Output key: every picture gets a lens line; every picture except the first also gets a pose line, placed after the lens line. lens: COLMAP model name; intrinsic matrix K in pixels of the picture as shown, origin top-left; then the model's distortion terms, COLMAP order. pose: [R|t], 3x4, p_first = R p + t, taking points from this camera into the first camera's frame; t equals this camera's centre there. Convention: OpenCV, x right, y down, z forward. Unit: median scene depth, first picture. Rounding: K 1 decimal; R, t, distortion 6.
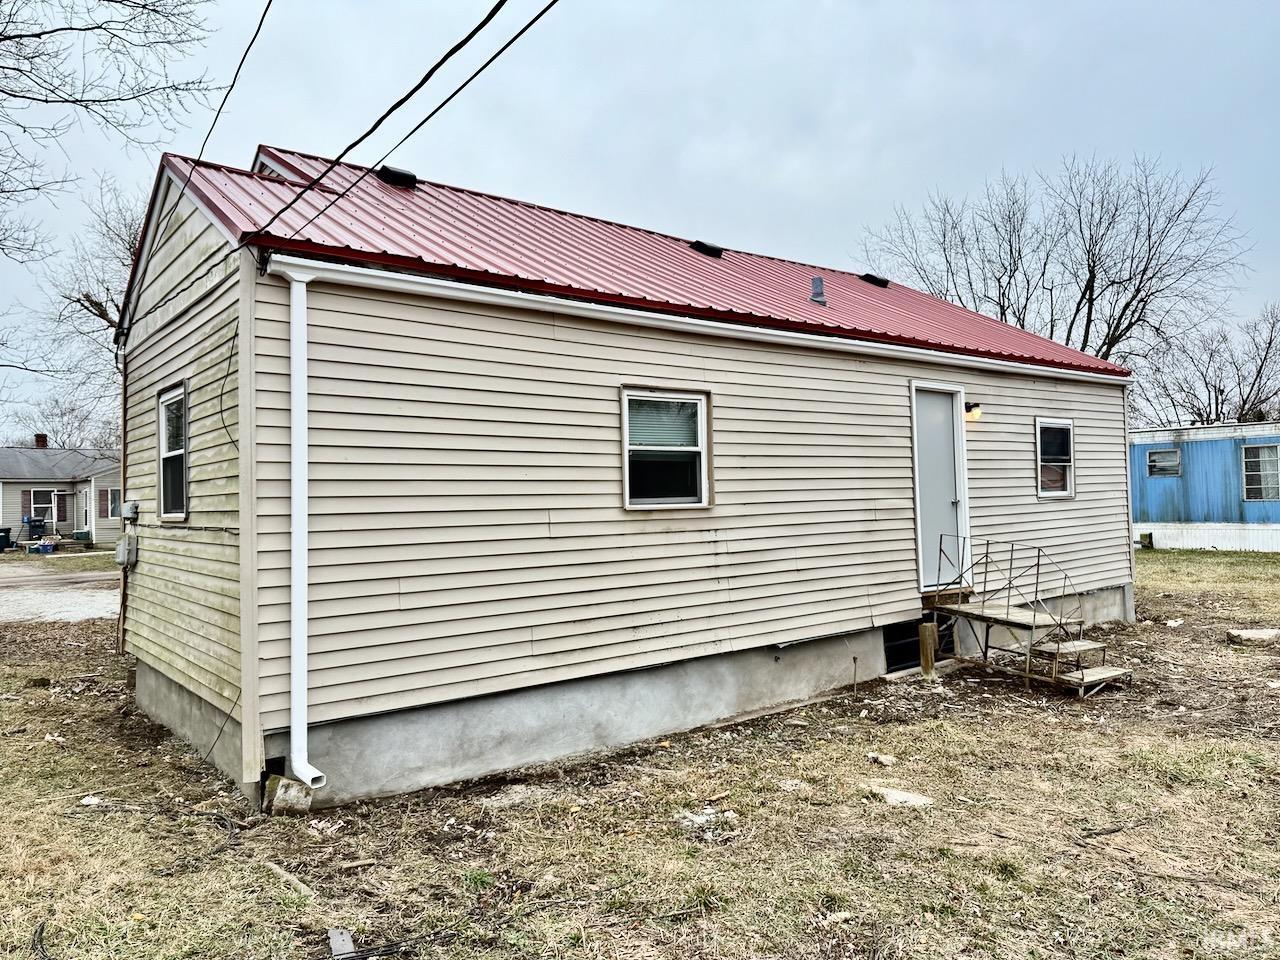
lens RADIAL K [[900.9, 0, 636.0], [0, 900.9, 476.6], [0, 0, 1]] dist [0.041340, -0.044217]
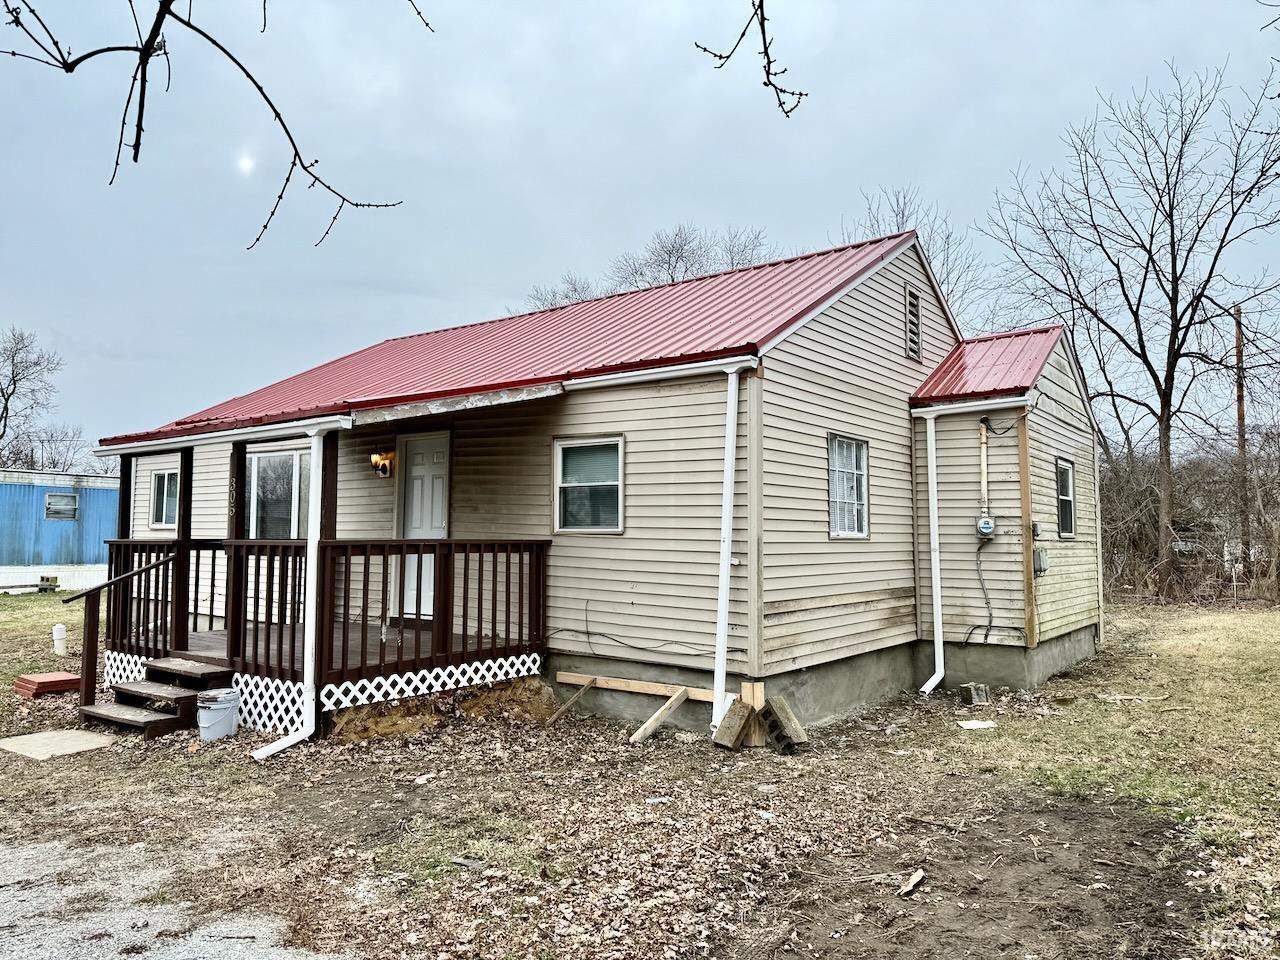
lens RADIAL K [[900.9, 0, 636.2], [0, 900.9, 479.9], [0, 0, 1]] dist [0.041340, -0.044217]
pose [[-0.222767, 0.080860, 0.971512, -0.567765], [-0.023362, 0.995825, -0.088240, 0.030844], [-0.974592, -0.042353, -0.219948, 0.610761]]
